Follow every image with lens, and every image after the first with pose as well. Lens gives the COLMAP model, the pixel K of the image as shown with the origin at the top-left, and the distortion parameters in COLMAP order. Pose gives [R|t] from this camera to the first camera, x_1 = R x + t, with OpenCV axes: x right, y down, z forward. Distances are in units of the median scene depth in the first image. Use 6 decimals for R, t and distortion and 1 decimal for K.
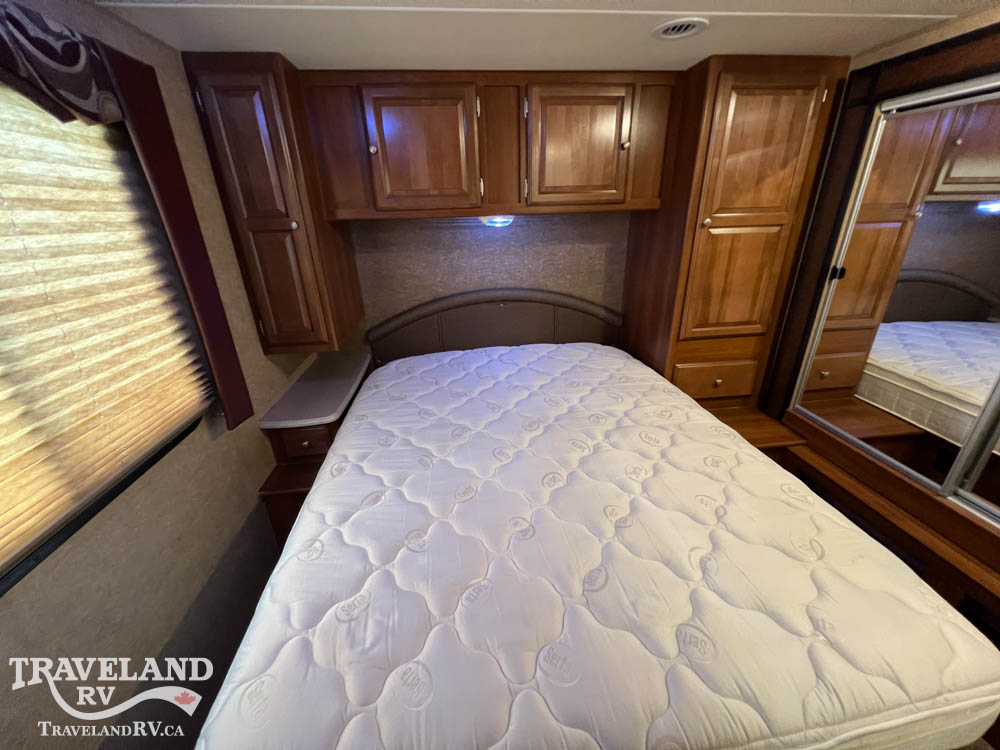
lens RADIAL K [[399.4, 0, 503.8], [0, 399.4, 378.9], [0, 0, 1]] dist [-0.001715, 0.000826]
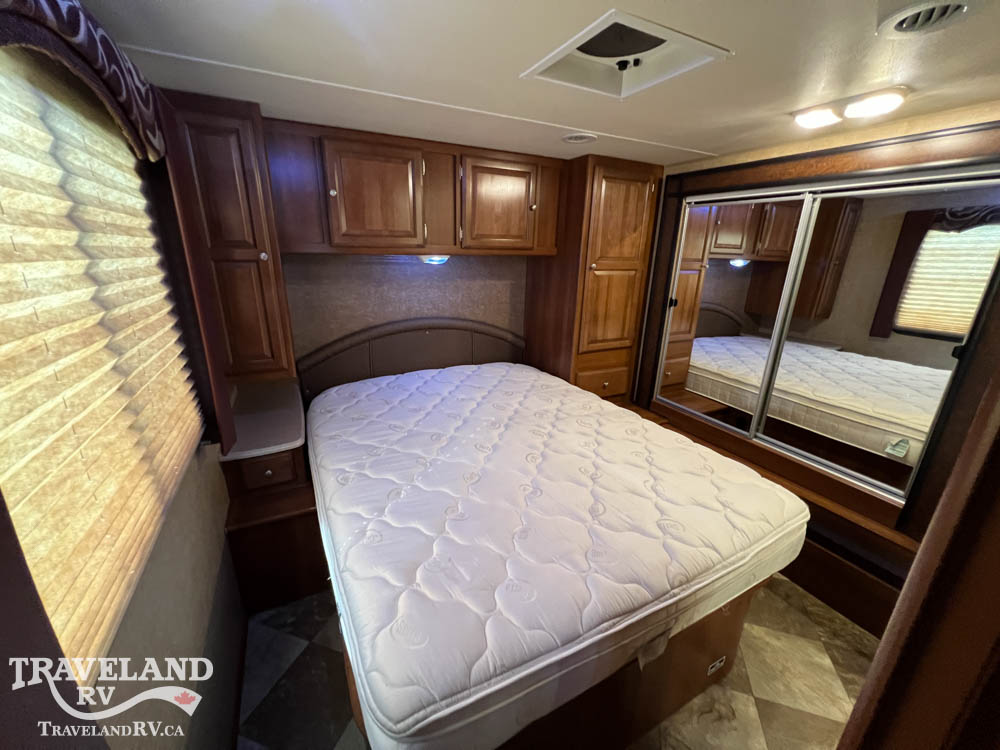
lens RADIAL K [[399.4, 0, 499.7], [0, 399.4, 377.6], [0, 0, 1]] dist [-0.001715, 0.000826]
pose [[0.934868, -0.064654, 0.349057, -0.291464], [0.096690, 0.992475, -0.075129, 0.059272], [-0.341573, 0.103986, 0.934085, -0.132140]]
